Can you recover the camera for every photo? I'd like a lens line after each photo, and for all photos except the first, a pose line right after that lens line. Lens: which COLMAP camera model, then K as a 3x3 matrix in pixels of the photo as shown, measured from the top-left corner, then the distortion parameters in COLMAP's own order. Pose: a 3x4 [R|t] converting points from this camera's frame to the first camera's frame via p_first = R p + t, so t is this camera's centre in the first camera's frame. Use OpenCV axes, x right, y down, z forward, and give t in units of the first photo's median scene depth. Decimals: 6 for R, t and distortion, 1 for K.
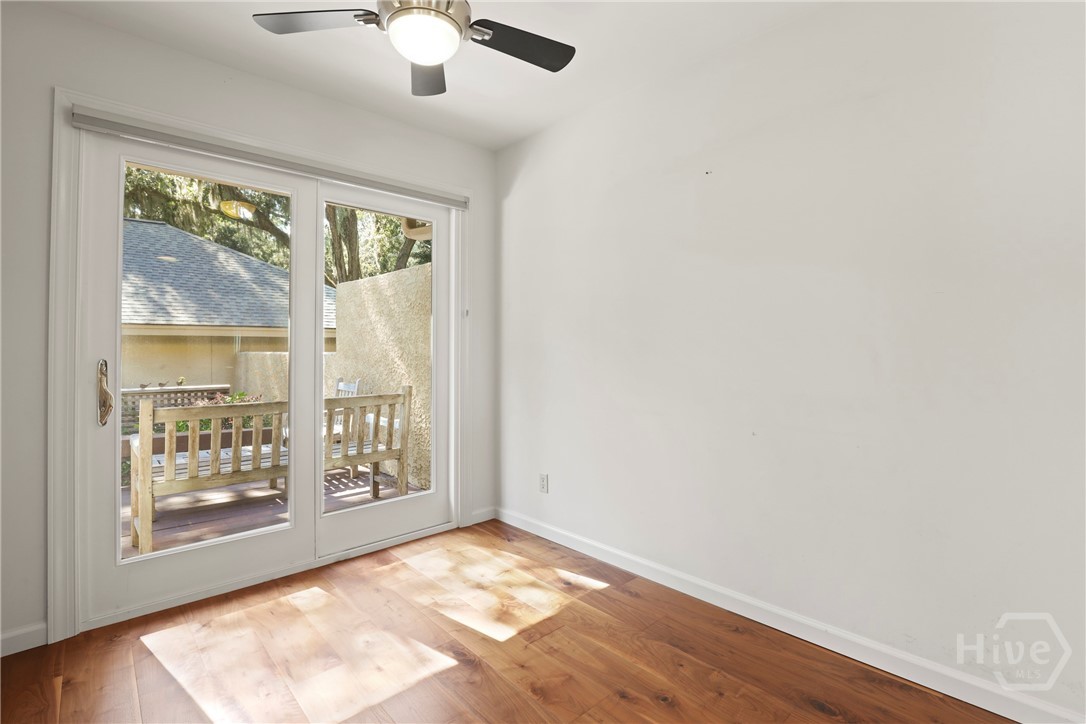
lens RADIAL K [[503.8, 0, 544.9], [0, 503.8, 340.5], [0, 0, 1]] dist [-0.035116, 0.006080]
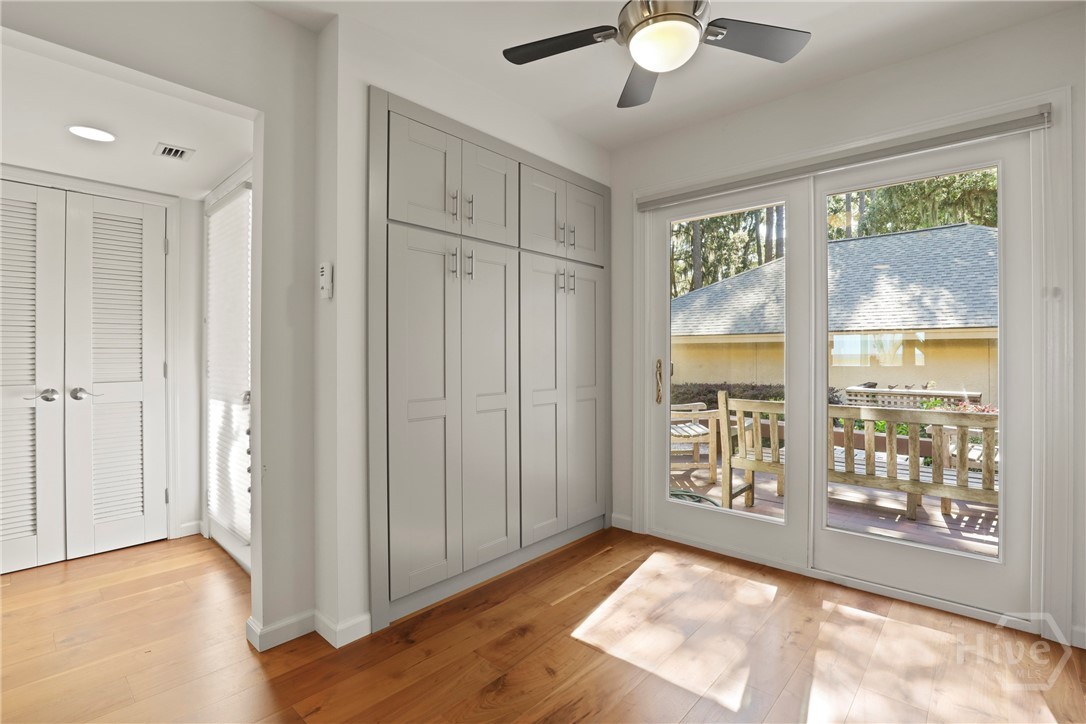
lens RADIAL K [[503.8, 0, 567.3], [0, 503.8, 354.0], [0, 0, 1]] dist [-0.035116, 0.006080]
pose [[0.106783, 0.000830, -0.994282, 0.359849], [0.017845, 0.999837, 0.002751, 0.007056], [0.994122, -0.018036, 0.106750, 0.339371]]
